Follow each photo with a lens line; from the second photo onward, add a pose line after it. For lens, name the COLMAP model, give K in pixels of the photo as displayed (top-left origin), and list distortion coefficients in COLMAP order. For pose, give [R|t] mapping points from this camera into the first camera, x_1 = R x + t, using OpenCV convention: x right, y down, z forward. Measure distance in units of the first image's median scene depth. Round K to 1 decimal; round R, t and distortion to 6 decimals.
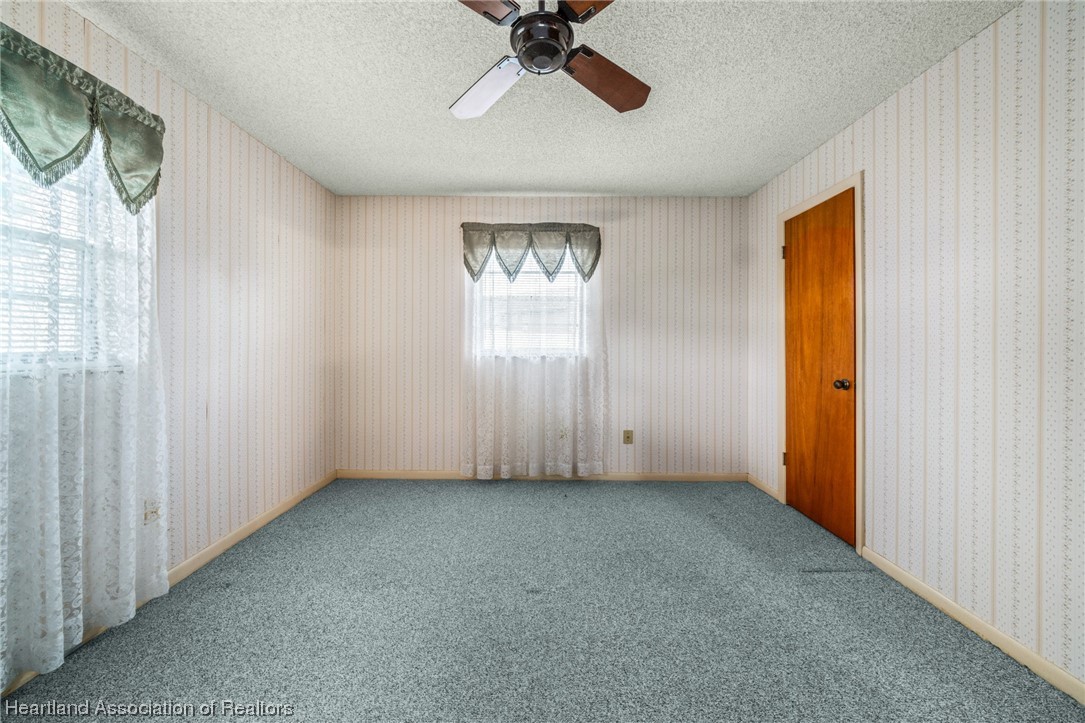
lens RADIAL K [[381.5, 0, 544.4], [0, 381.5, 351.5], [0, 0, 1]] dist [-0.005712, 0.000484]
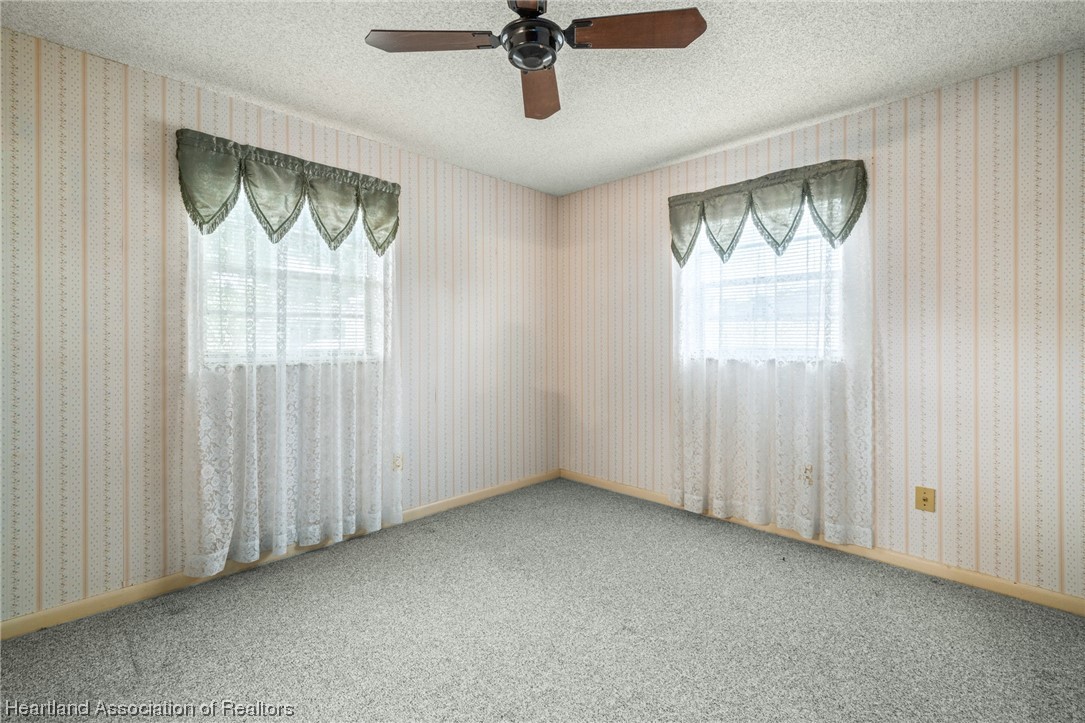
lens RADIAL K [[500.4, 0, 546.3], [0, 500.4, 354.8], [0, 0, 1]] dist [0.002376, 0.000143]
pose [[0.712057, 0.012245, -0.702015, 0.377282], [-0.010336, 0.999922, 0.006957, 0.000249], [0.702046, 0.002303, 0.712128, 0.034618]]
